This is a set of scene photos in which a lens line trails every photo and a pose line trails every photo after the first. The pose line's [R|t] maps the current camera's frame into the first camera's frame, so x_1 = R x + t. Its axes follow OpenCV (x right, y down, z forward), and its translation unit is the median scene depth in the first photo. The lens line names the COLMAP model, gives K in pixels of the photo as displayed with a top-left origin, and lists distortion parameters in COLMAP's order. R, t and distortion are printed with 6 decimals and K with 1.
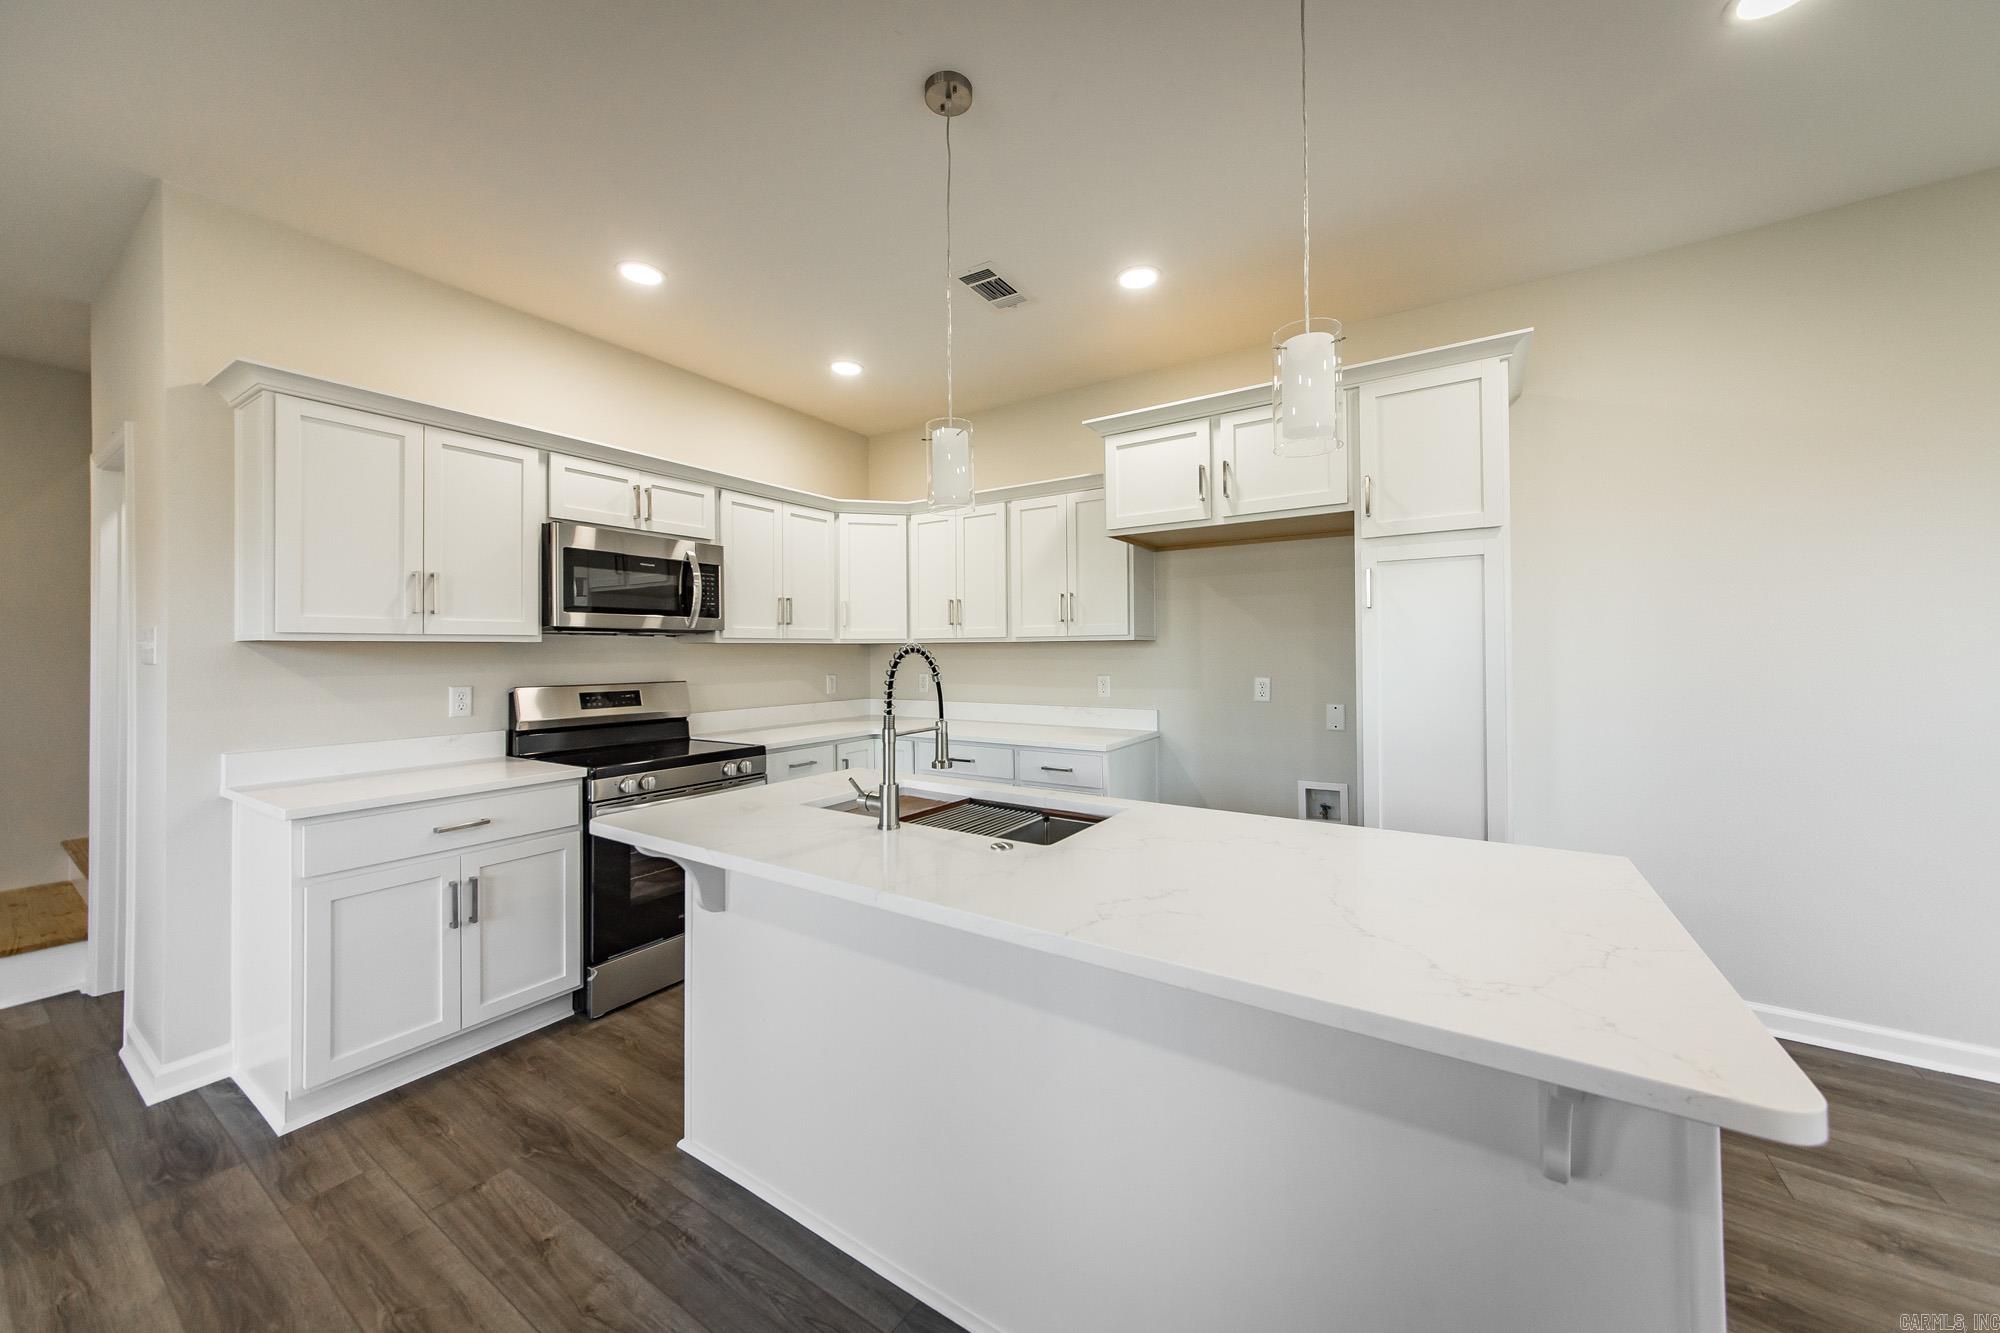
lens RADIAL K [[714.2, 0, 998.6], [0, 714.2, 644.7], [0, 0, 1]] dist [-0.002908, 0.002775]
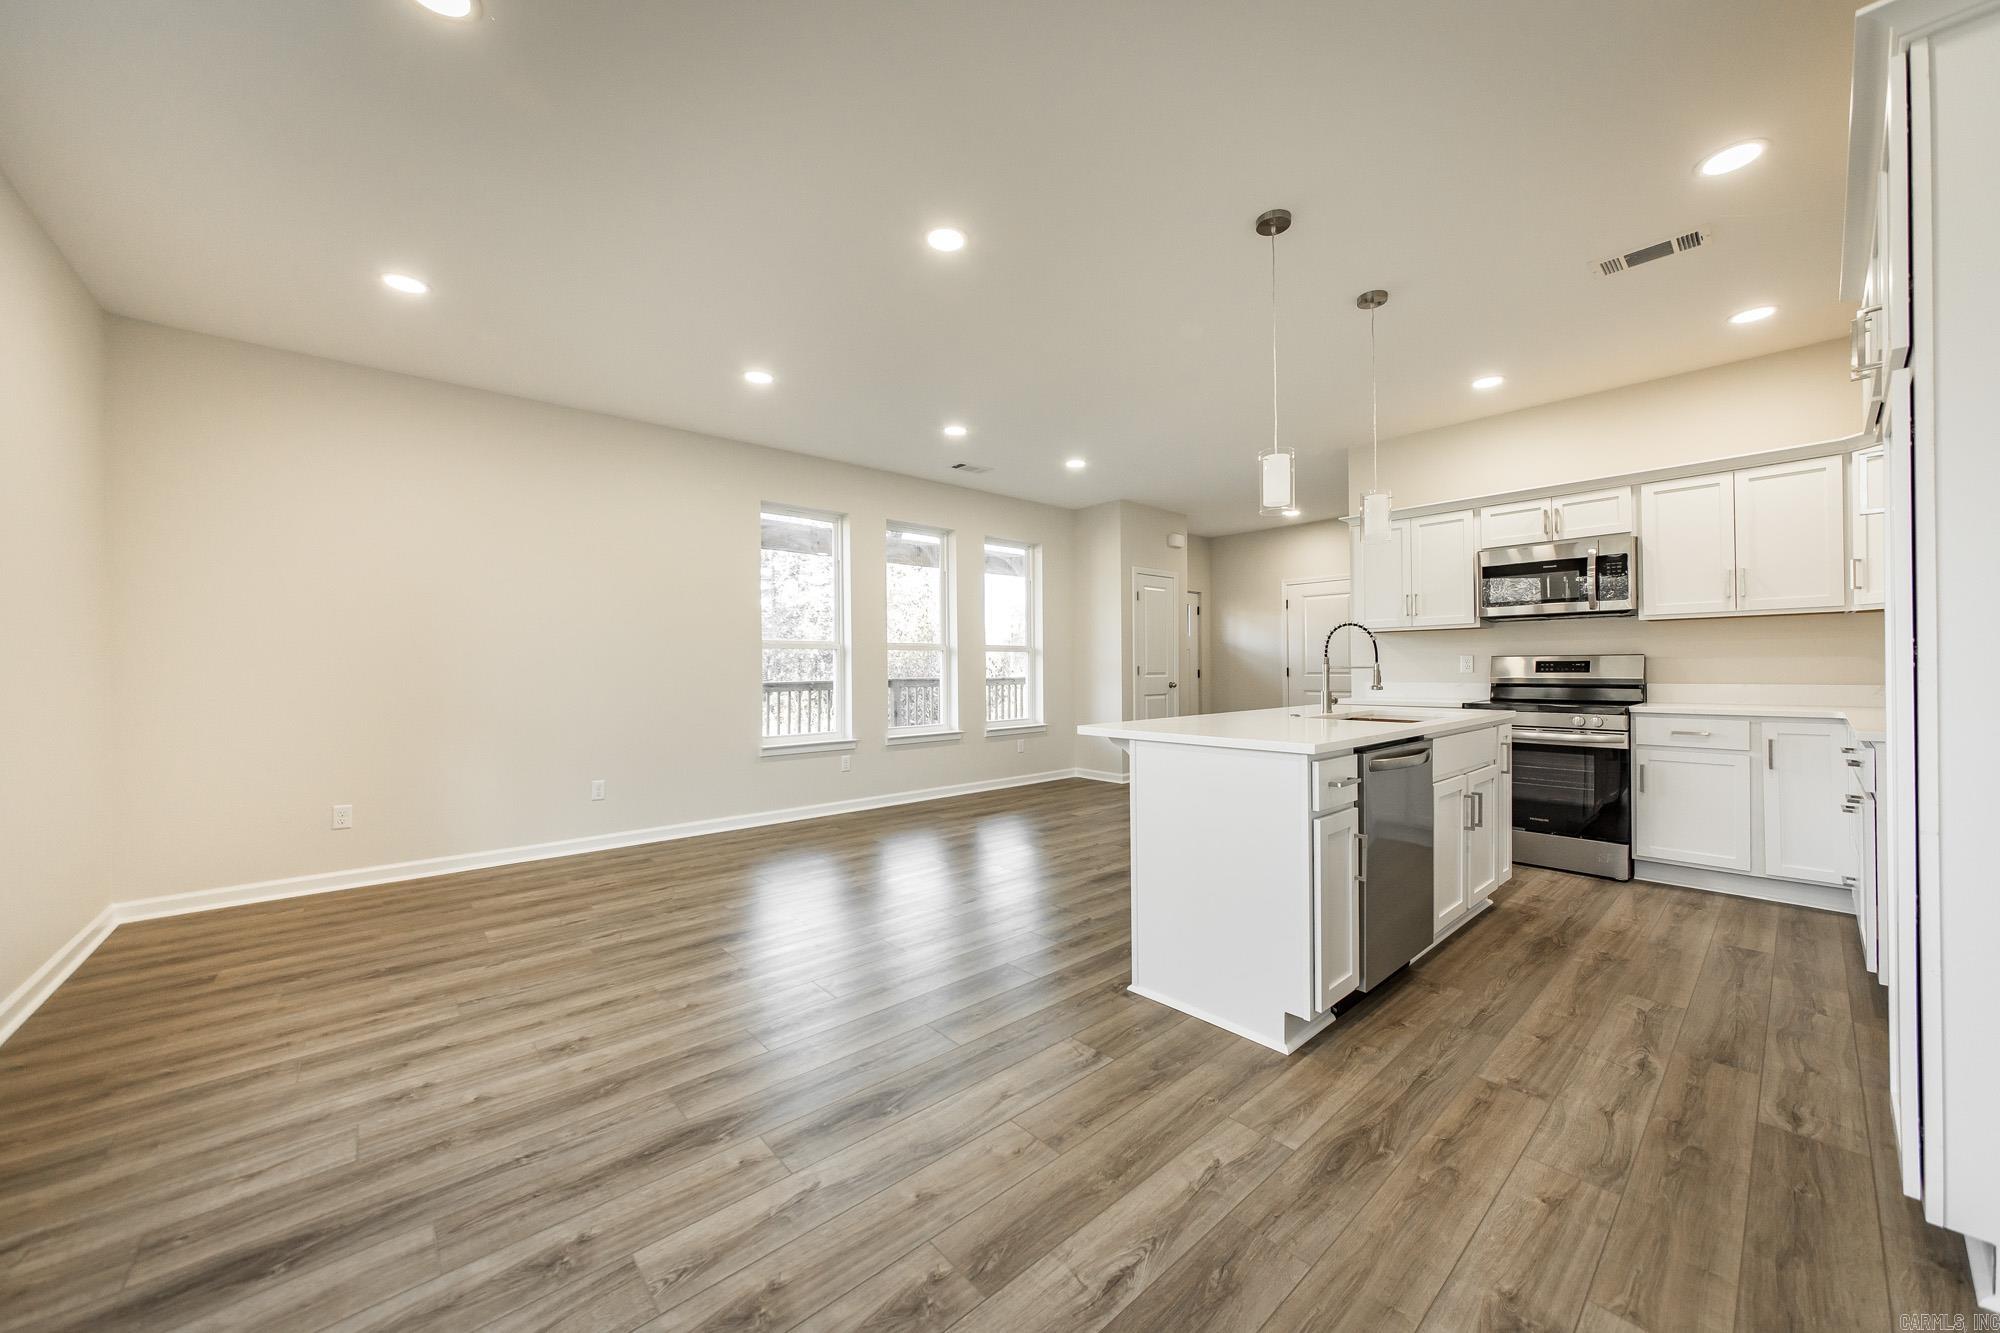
lens RADIAL K [[714.2, 0, 1016.9], [0, 714.2, 665.5], [0, 0, 1]] dist [-0.002908, 0.002775]
pose [[-0.238843, 0.006970, -0.971033, 1.135304], [0.022539, 0.999745, 0.001633, 0.054552], [0.970797, -0.021497, -0.238939, 0.354995]]
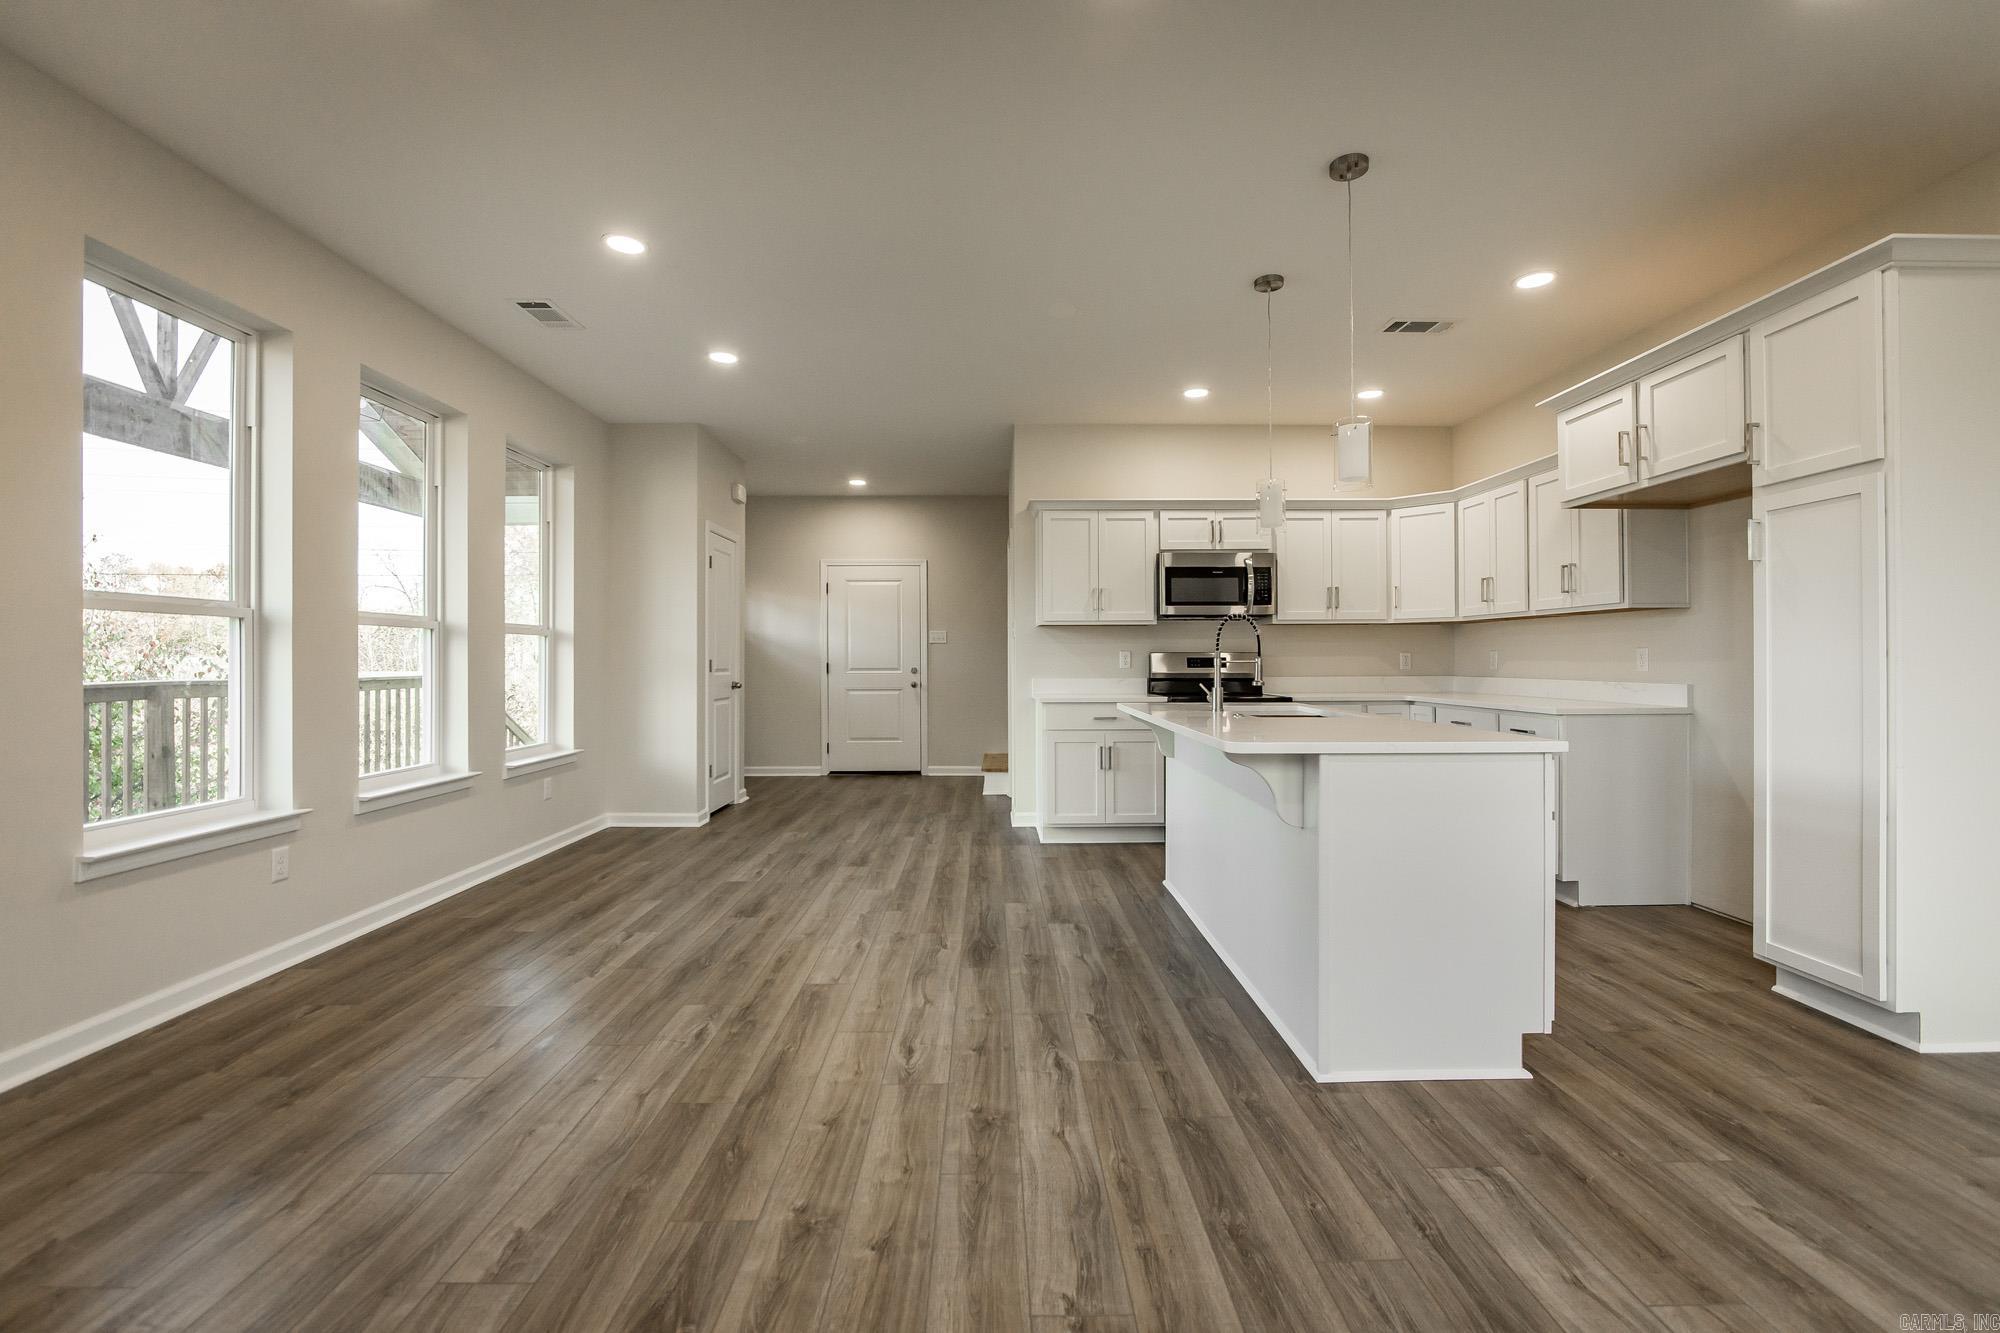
lens RADIAL K [[825.2, 0, 1003.6], [0, 825.2, 655.3], [0, 0, 1]] dist [-0.012892, -0.000366]
pose [[0.562355, 0.001858, -0.826894, 0.735403], [0.008209, 0.999936, 0.007829, 0.049061], [0.826855, -0.011191, 0.562303, -0.377234]]
